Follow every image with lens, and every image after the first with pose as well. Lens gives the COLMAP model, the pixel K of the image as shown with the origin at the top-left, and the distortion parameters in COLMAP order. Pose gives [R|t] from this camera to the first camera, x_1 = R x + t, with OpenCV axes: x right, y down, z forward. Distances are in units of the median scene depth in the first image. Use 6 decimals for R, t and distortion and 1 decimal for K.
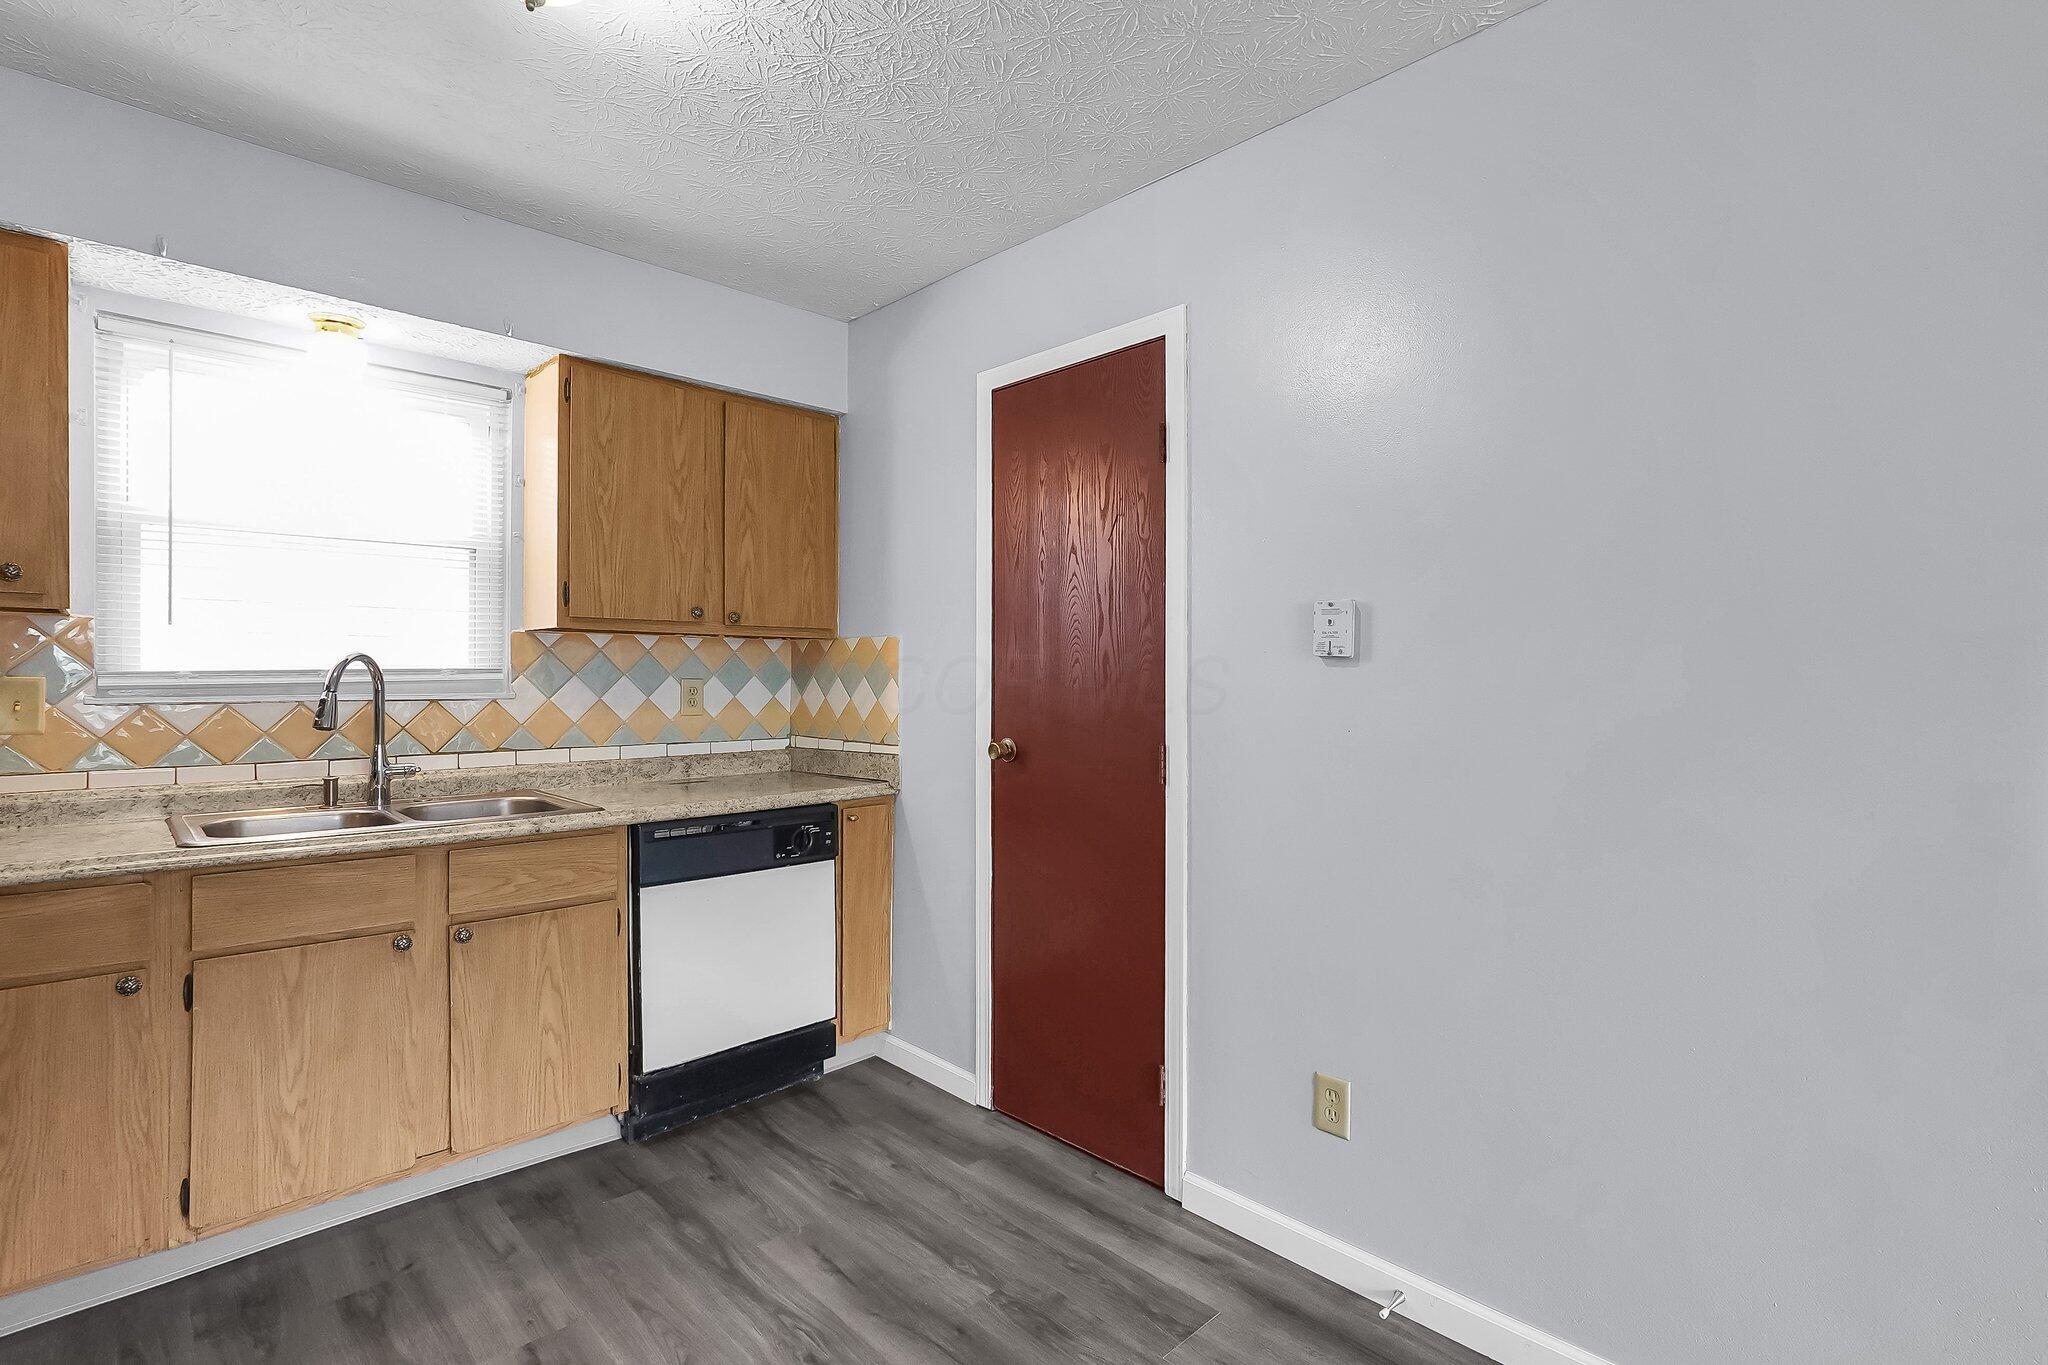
lens RADIAL K [[955.8, 0, 1016.1], [0, 955.8, 673.8], [0, 0, 1]] dist [-0.021328, 0.010056]
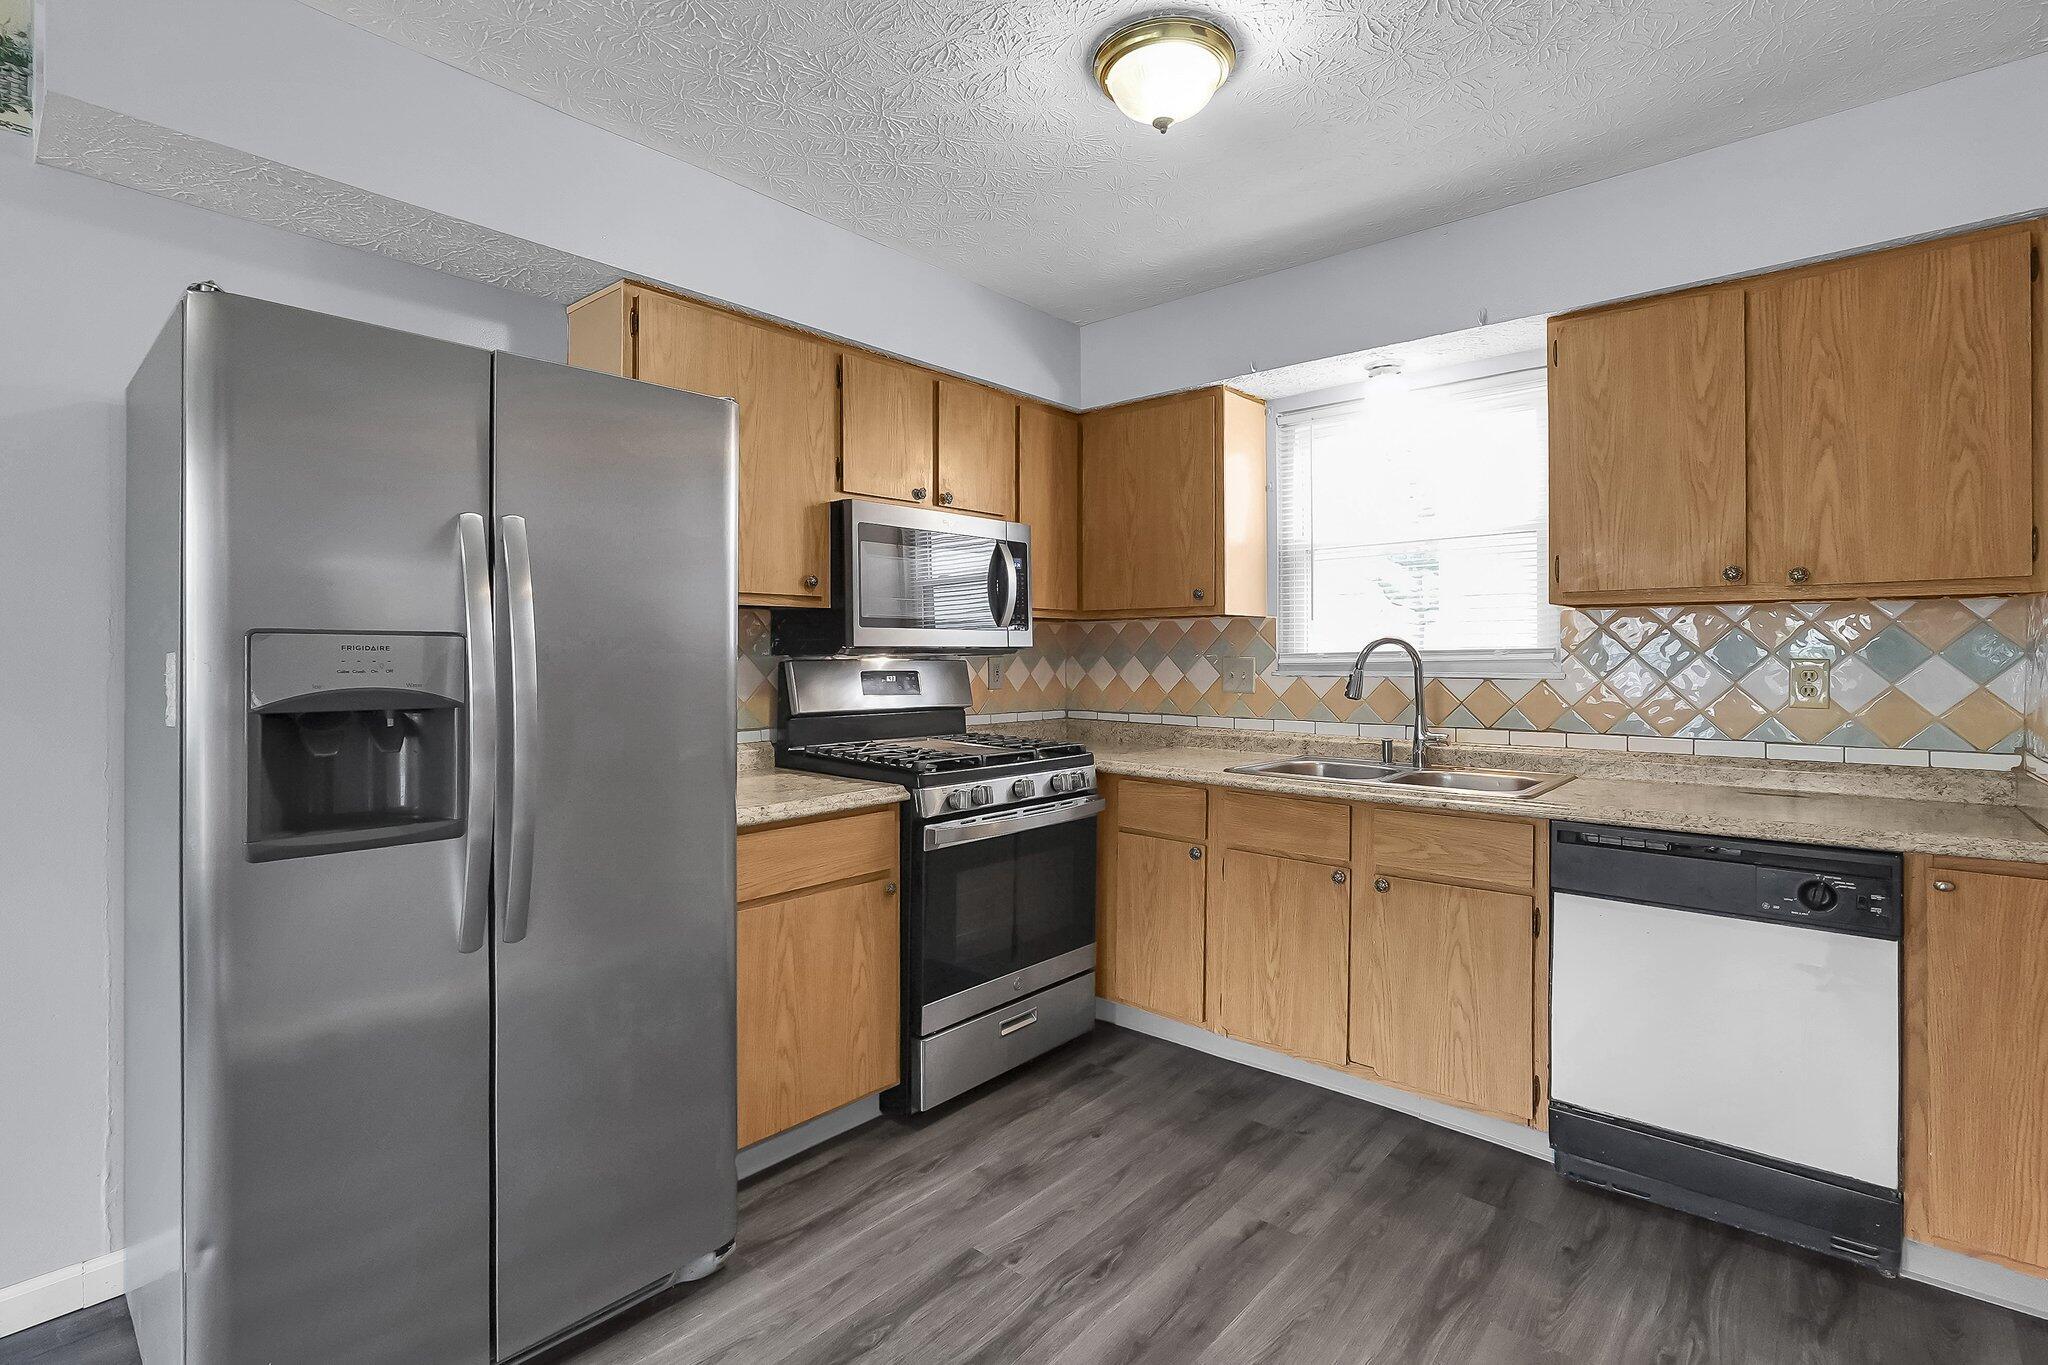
lens RADIAL K [[955.8, 0, 1031.0], [0, 955.8, 652.2], [0, 0, 1]] dist [-0.021328, 0.010056]
pose [[0.088664, -0.006748, -0.996039, 0.443634], [0.002684, 0.999975, -0.006536, 0.003875], [0.996058, -0.002094, 0.088680, 0.419684]]
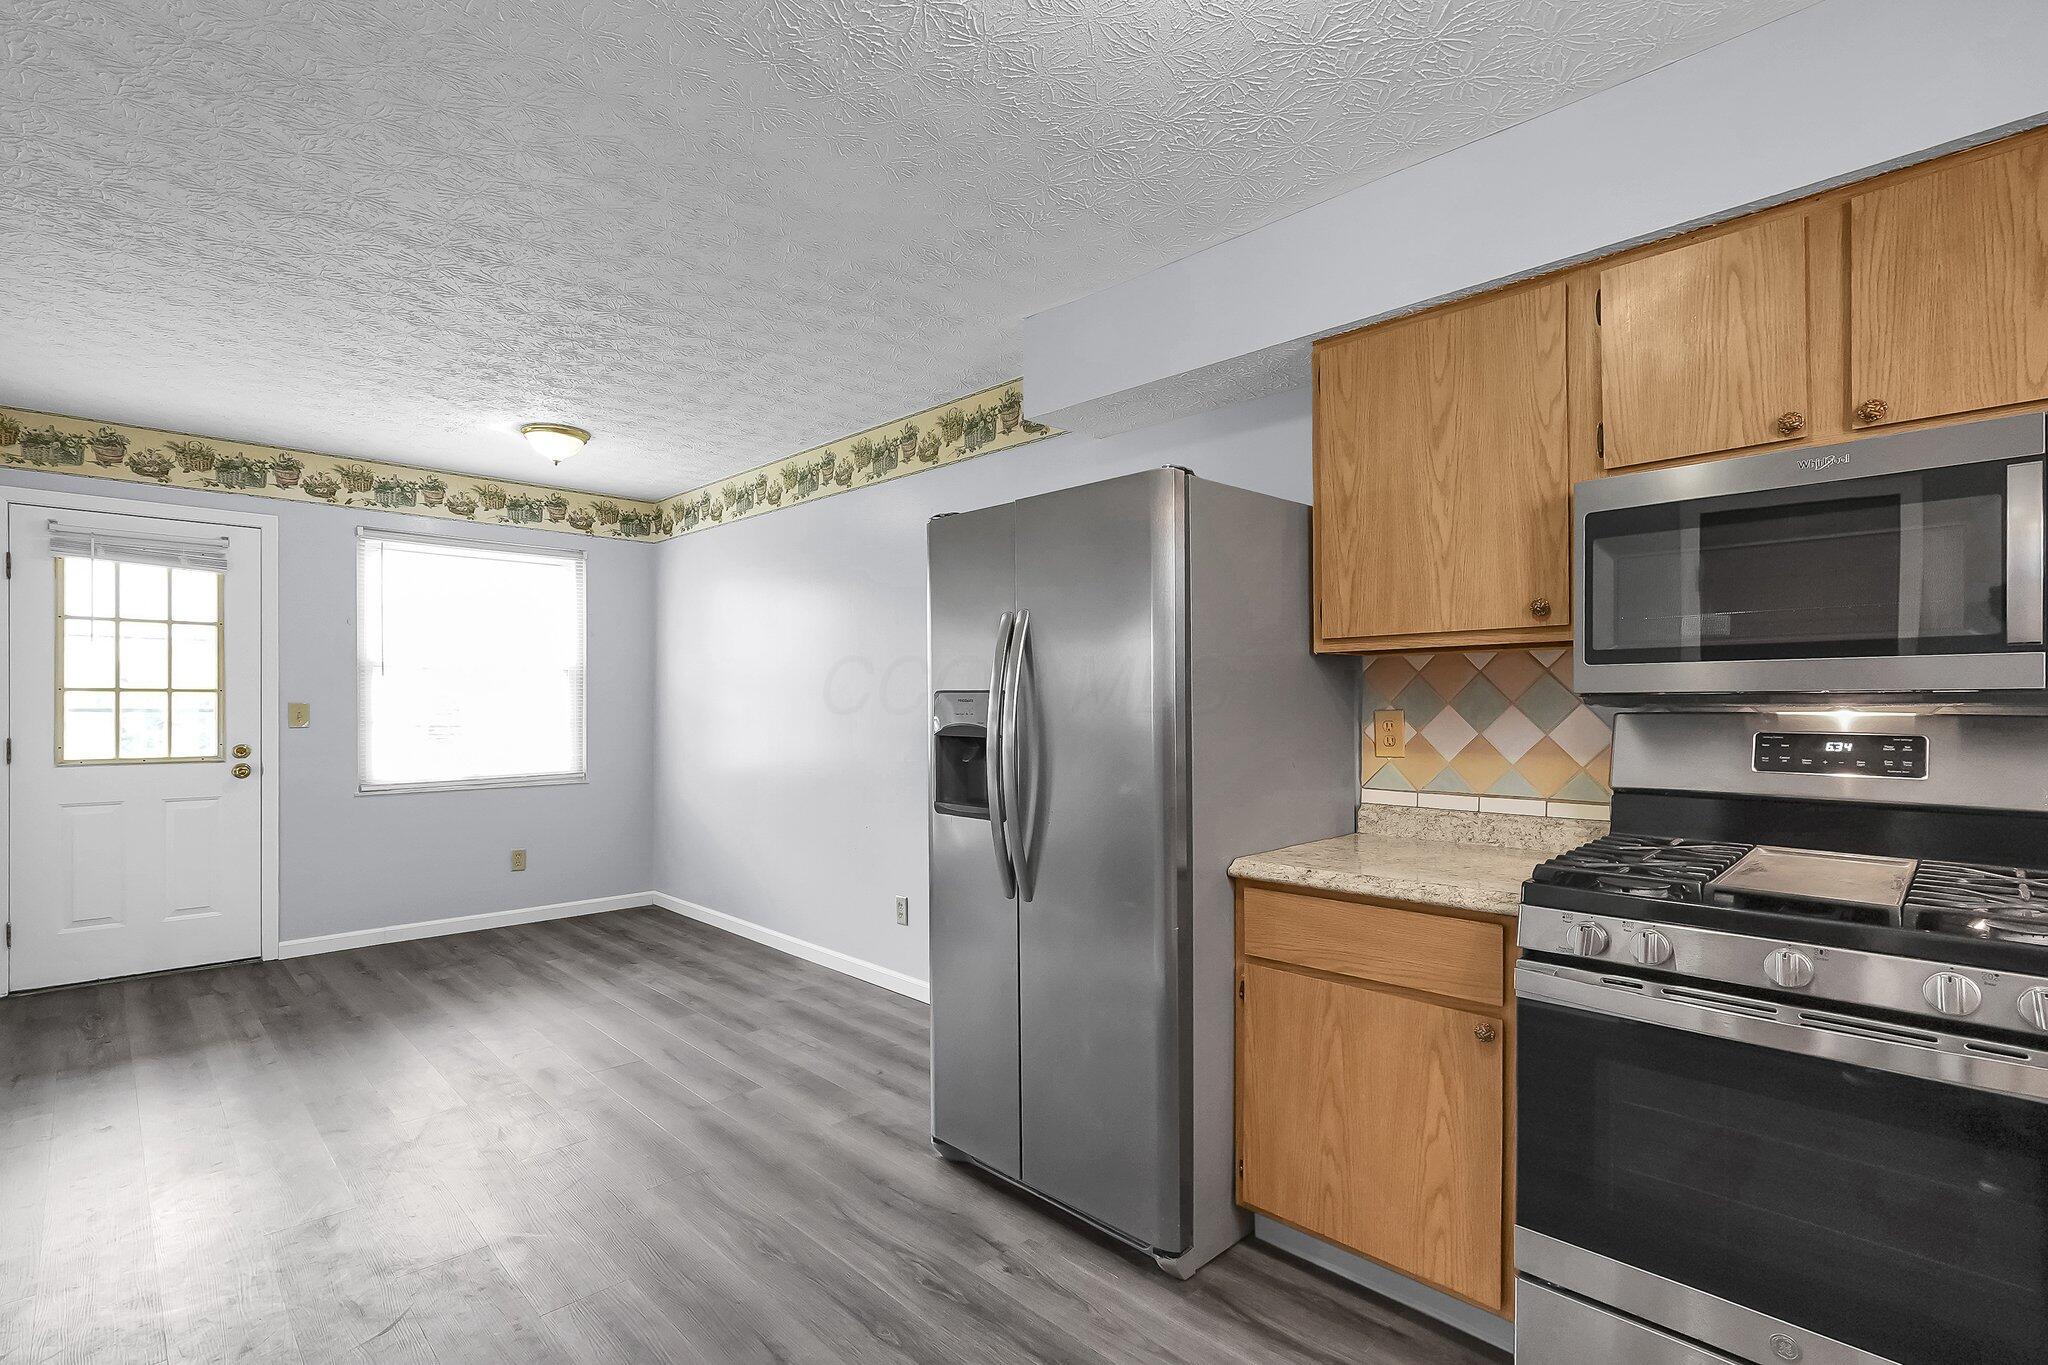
lens RADIAL K [[955.8, 0, 1038.9], [0, 955.8, 710.0], [0, 0, 1]] dist [-0.021328, 0.010056]
pose [[-0.999825, -0.005001, -0.018039, -0.193693], [-0.005032, 0.999986, 0.001649, 0.004065], [0.018030, 0.001739, -0.999836, 1.042251]]
